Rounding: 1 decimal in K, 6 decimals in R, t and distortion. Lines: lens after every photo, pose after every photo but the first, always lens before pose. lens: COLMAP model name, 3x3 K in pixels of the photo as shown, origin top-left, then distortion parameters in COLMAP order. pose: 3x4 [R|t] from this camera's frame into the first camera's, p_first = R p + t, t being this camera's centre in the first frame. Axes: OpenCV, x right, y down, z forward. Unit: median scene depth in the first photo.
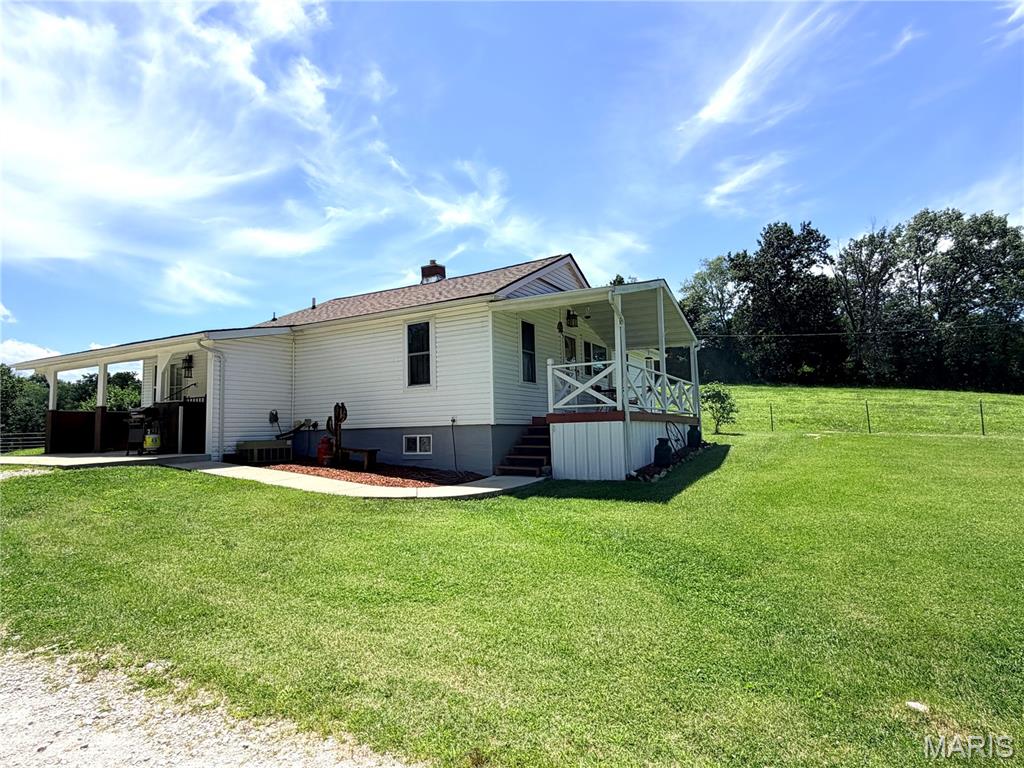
lens RADIAL K [[559.9, 0, 512.0], [0, 559.9, 384.0], [0, 0, 1]] dist [-0.000361, 0.000338]
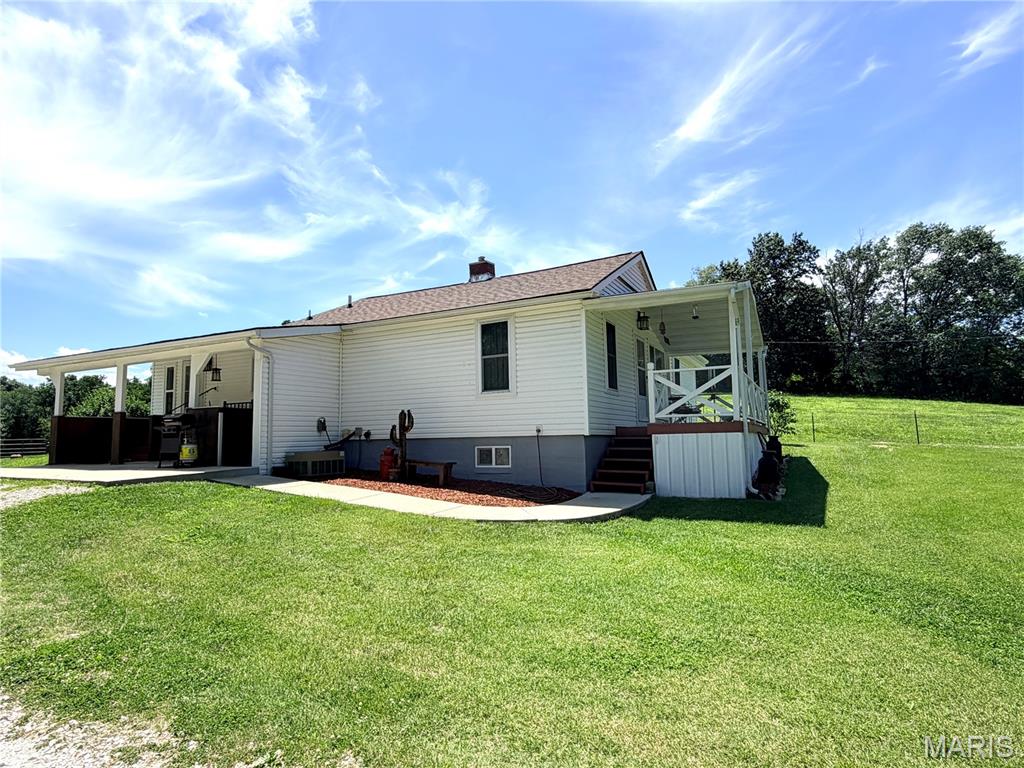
lens RADIAL K [[560.1, 0, 512.0], [0, 560.1, 384.0], [0, 0, 1]] dist [-0.003448, -0.000674]
pose [[0.999038, 0.007919, 0.043125, -0.157115], [-0.007389, 0.999895, -0.012432, 0.001693], [-0.043219, 0.012101, 0.998992, 0.084518]]
